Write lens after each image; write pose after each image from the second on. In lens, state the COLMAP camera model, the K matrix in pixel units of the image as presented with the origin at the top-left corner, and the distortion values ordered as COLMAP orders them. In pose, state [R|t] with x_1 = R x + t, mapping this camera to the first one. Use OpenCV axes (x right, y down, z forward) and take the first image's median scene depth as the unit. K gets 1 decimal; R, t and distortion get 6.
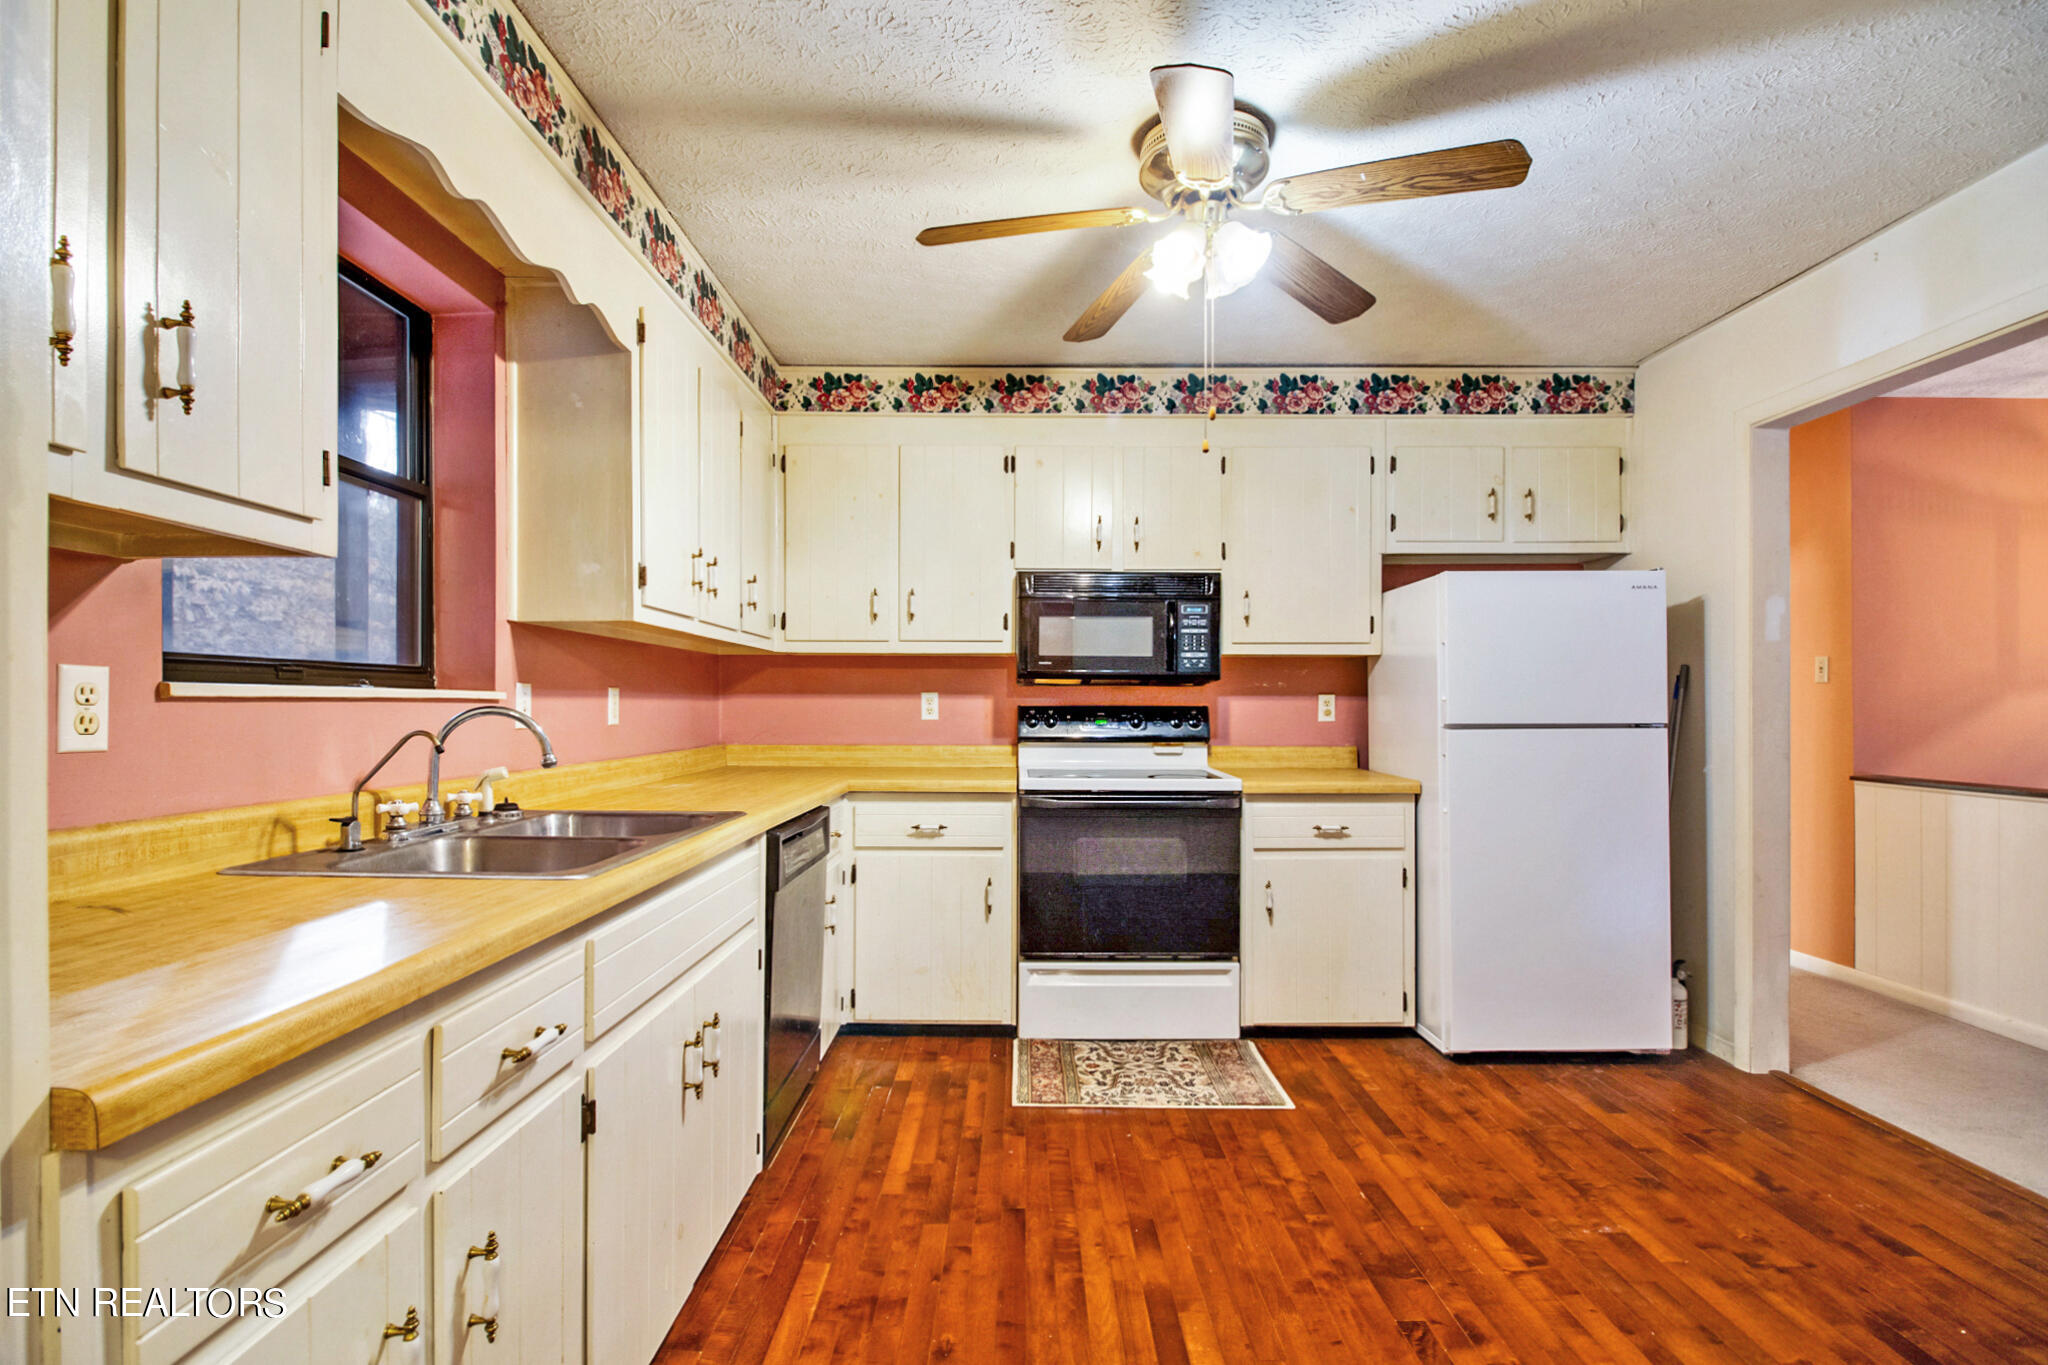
lens RADIAL K [[994.9, 0, 1033.5], [0, 994.9, 696.0], [0, 0, 1]] dist [-0.002129, -0.009127]
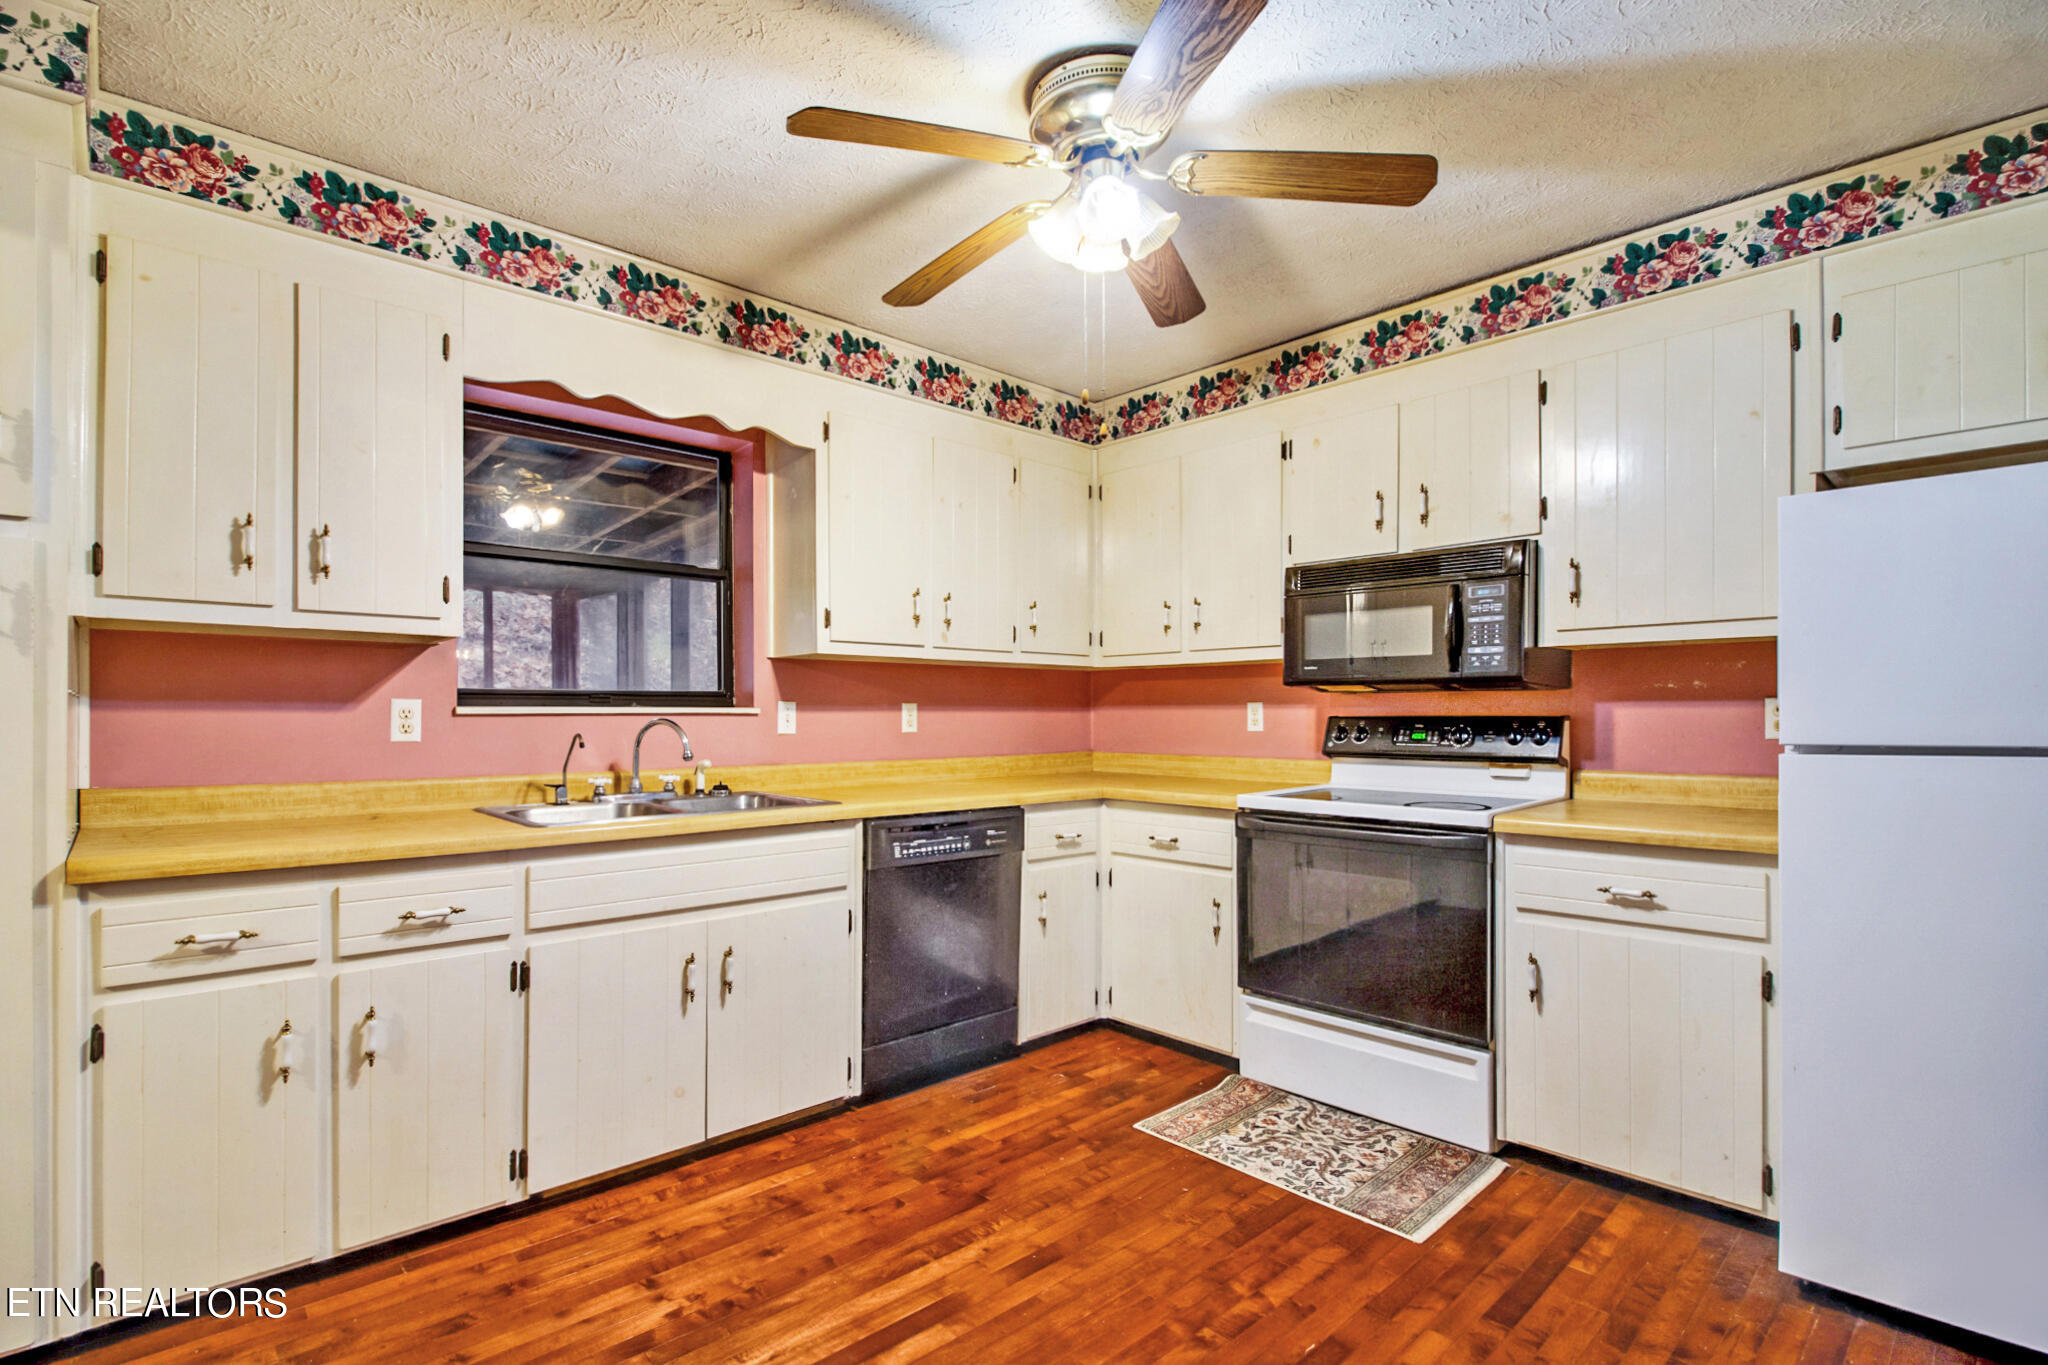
lens RADIAL K [[994.9, 0, 989.5], [0, 994.9, 712.9], [0, 0, 1]] dist [-0.002129, -0.009127]
pose [[0.662526, -0.004880, -0.749023, 0.522692], [0.010394, 0.999942, 0.002679, 0.001501], [0.748967, -0.009560, 0.662539, 0.212278]]
